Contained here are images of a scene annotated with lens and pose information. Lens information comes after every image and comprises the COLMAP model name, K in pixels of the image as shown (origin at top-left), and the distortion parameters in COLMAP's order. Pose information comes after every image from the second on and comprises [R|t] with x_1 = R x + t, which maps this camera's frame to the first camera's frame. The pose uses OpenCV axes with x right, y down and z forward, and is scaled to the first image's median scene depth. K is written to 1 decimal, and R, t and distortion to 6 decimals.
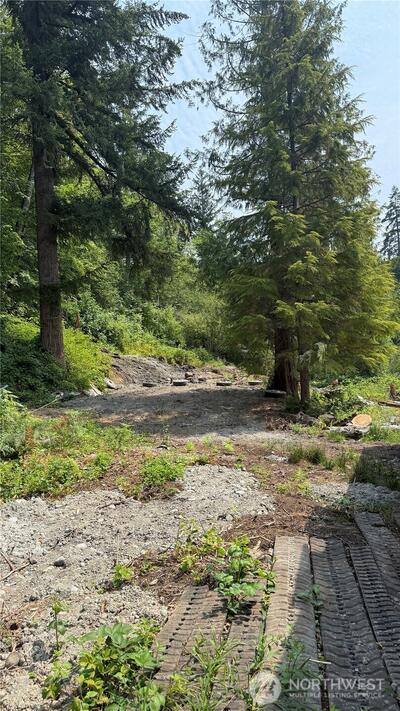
lens RADIAL K [[496.1, 0, 200.6], [0, 496.1, 360.3], [0, 0, 1]] dist [0.049648, -0.061232]
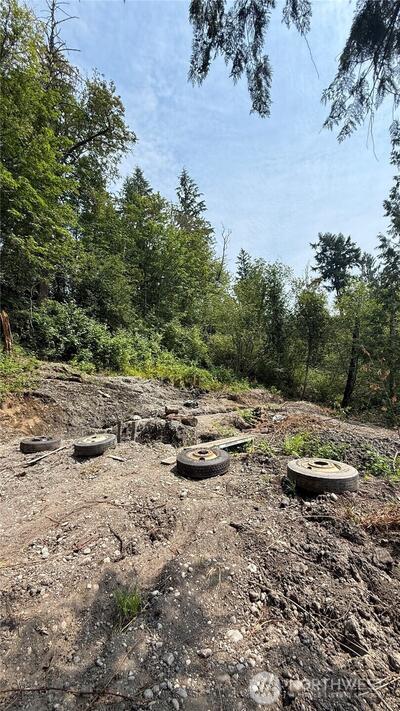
lens RADIAL K [[280.1, 0, 199.1], [0, 280.1, 354.4], [0, 0, 1]] dist [-0.004106, -0.000101]
pose [[0.981370, -0.035372, -0.188841, 0.094604], [0.017221, 0.995144, -0.096908, -0.001376], [0.191352, 0.091851, 0.977214, 0.981085]]
